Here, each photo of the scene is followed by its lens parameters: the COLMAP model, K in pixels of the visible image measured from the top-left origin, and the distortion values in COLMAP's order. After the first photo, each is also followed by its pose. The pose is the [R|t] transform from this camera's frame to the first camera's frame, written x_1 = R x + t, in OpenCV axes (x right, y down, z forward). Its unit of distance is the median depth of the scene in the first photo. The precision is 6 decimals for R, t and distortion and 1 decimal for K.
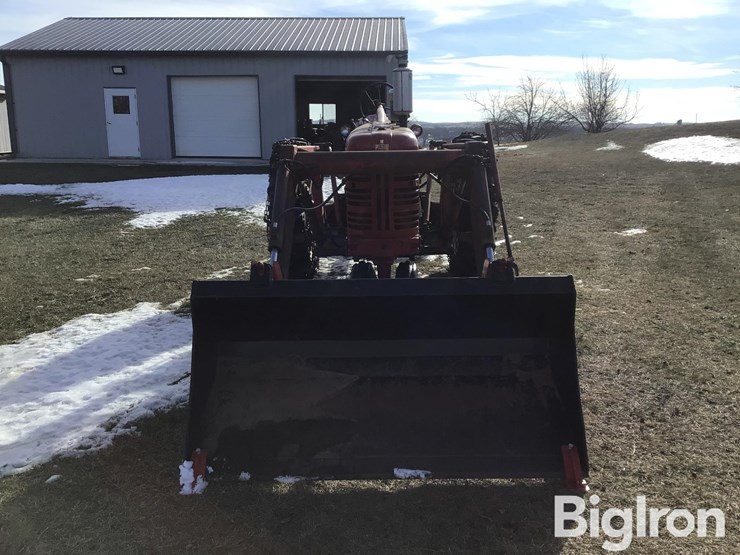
lens RADIAL K [[670.7, 0, 370.0], [0, 670.7, 277.5], [0, 0, 1]] dist [0.113388, -0.200552]
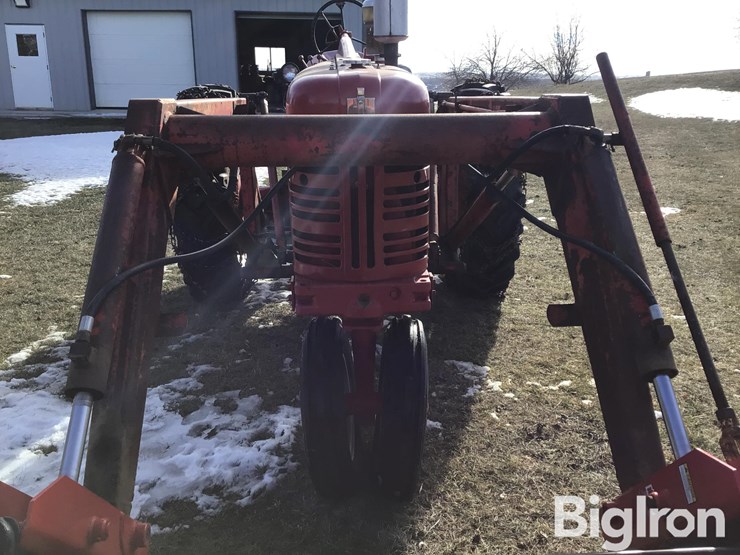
lens RADIAL K [[659.7, 0, 370.0], [0, 659.7, 277.5], [0, 0, 1]] dist [0.052249, -0.062971]
pose [[0.997634, -0.011672, 0.067746, -0.002675], [0.006581, 0.997170, 0.074890, -0.029823], [-0.068428, -0.074267, 0.994888, 0.147499]]
